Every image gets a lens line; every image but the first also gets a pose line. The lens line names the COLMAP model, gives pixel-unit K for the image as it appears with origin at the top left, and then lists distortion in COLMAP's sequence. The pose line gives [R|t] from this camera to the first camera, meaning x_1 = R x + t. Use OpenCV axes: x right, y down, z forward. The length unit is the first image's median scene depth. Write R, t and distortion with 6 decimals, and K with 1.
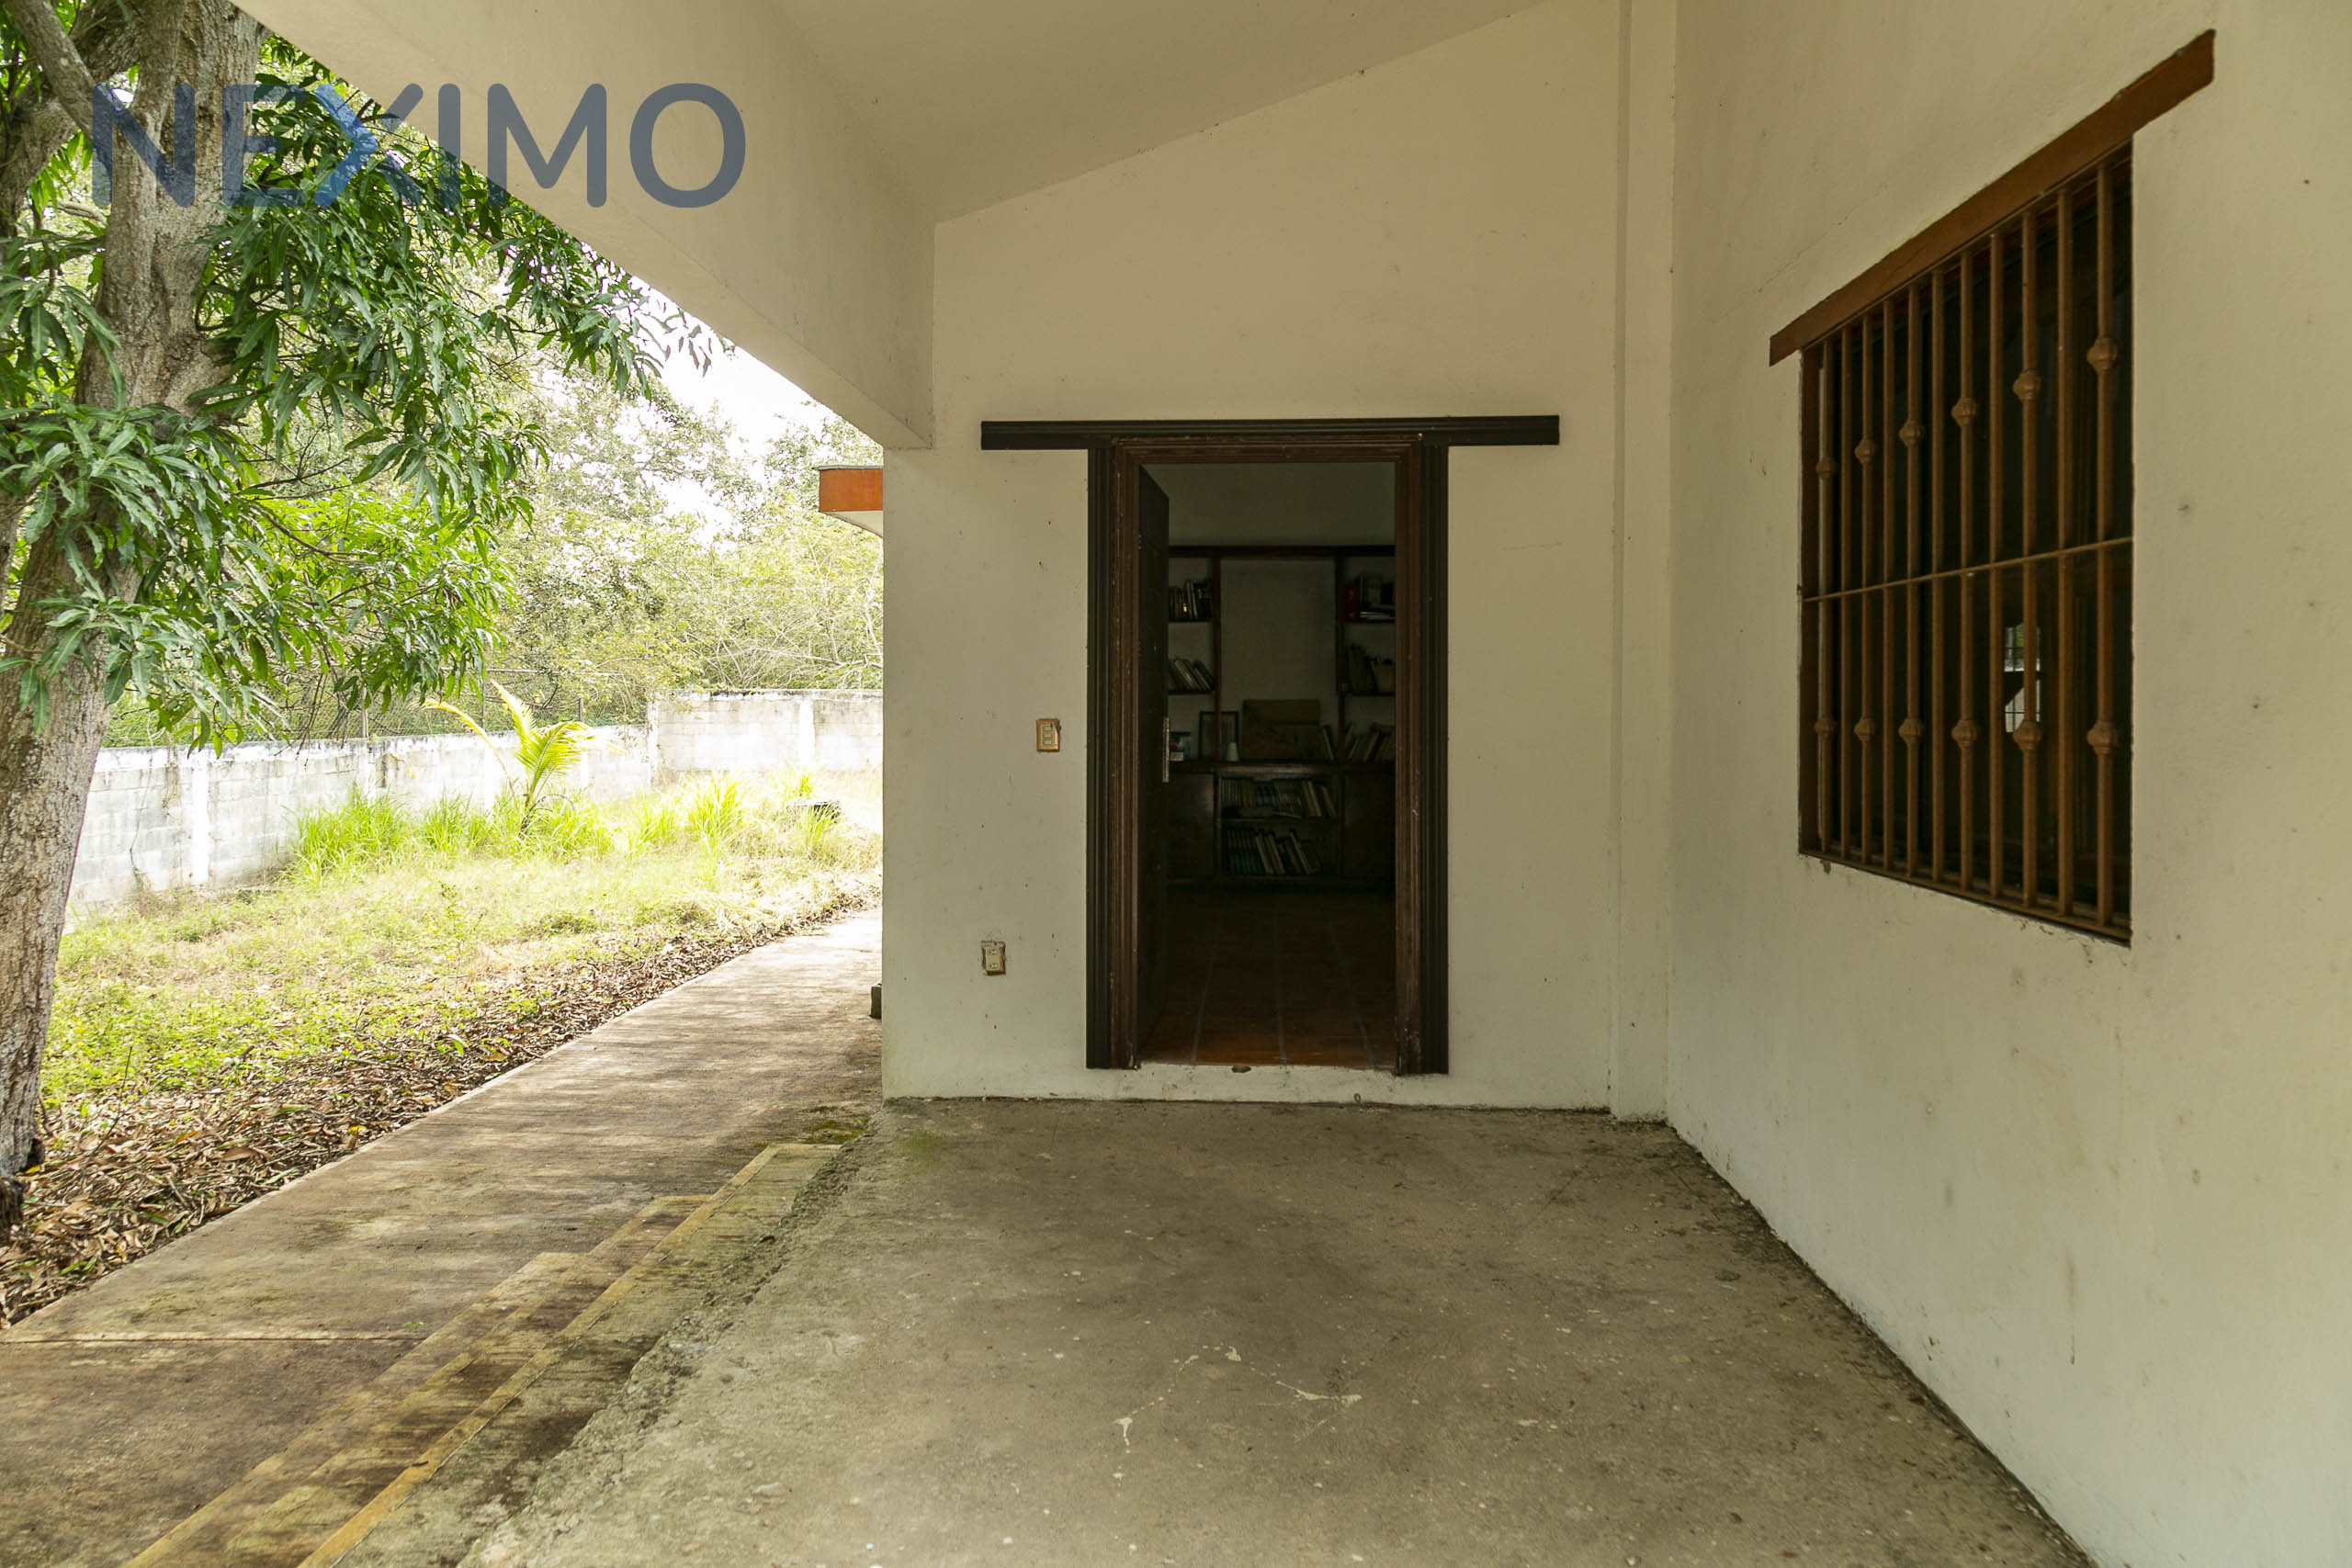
lens RADIAL K [[1610.5, 0, 1171.0], [0, 1610.5, 744.4], [0, 0, 1]] dist [0.004516, -0.001512]
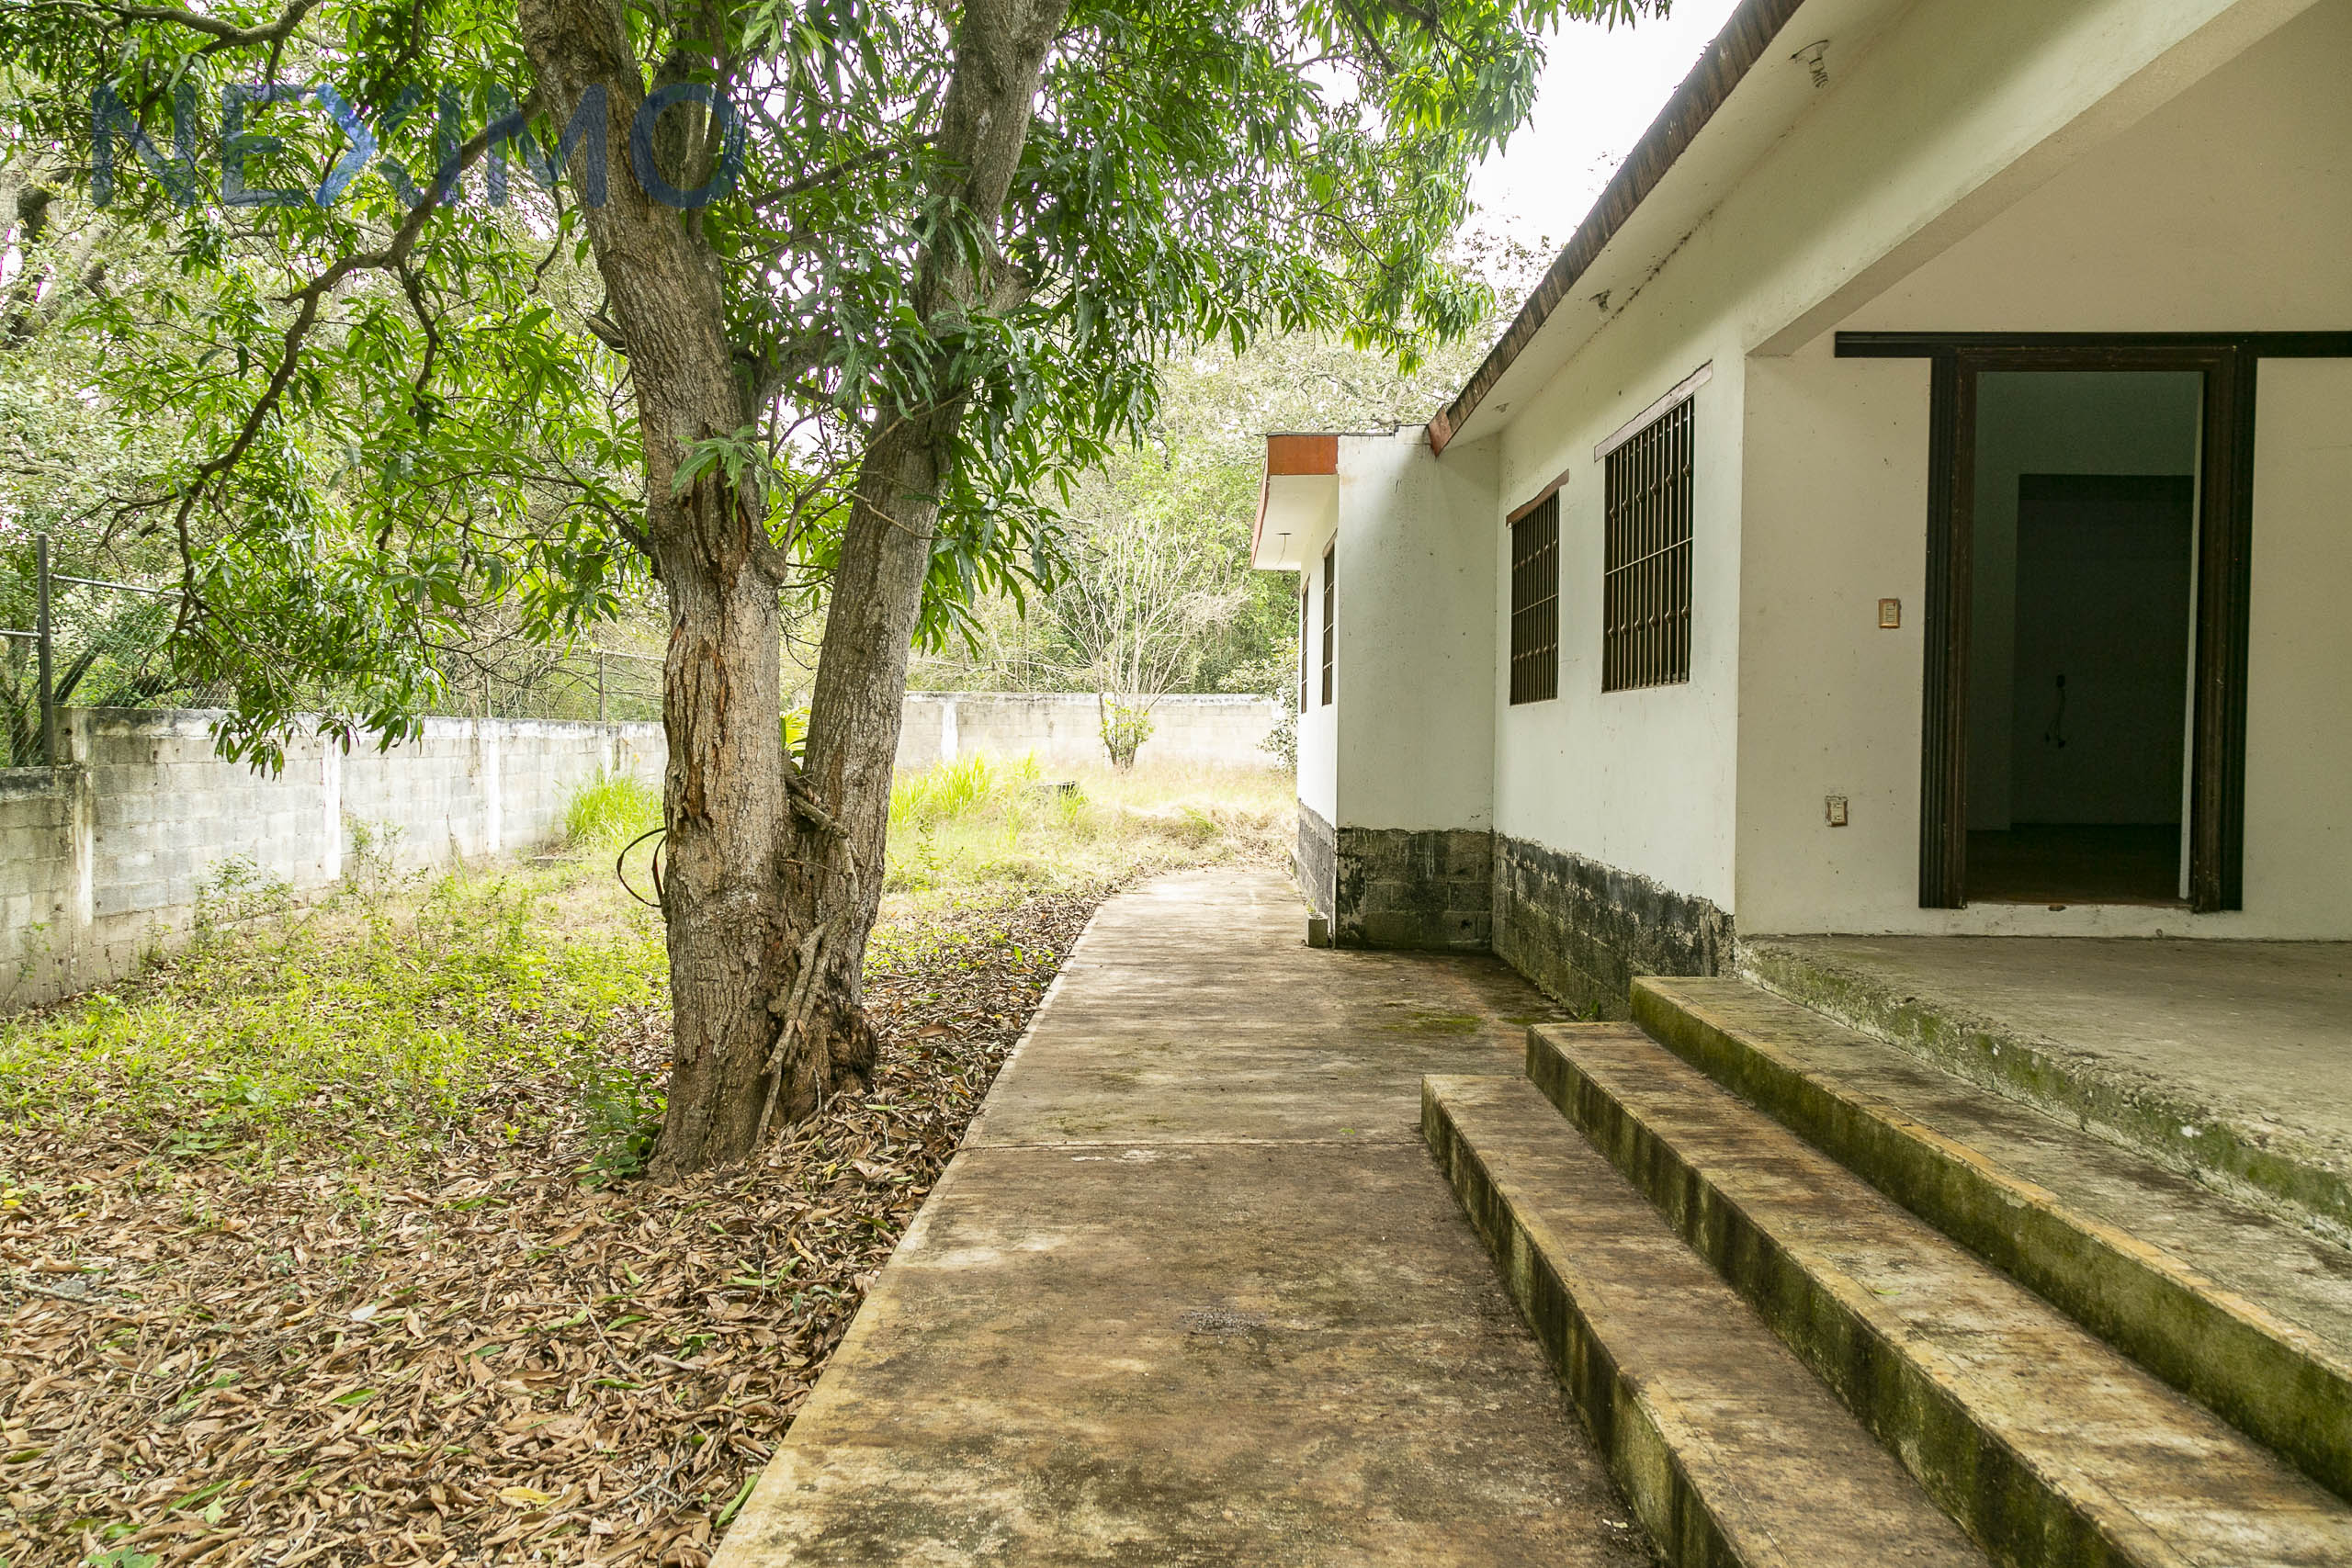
lens RADIAL K [[1595.4, 0, 1169.4], [0, 1595.4, 810.7], [0, 0, 1]] dist [-0.007101, -0.003917]
pose [[0.999569, 0.002784, 0.029211, -0.616286], [-0.003620, 0.999584, 0.028630, 0.103120], [-0.029119, -0.028724, 0.999163, -0.102176]]
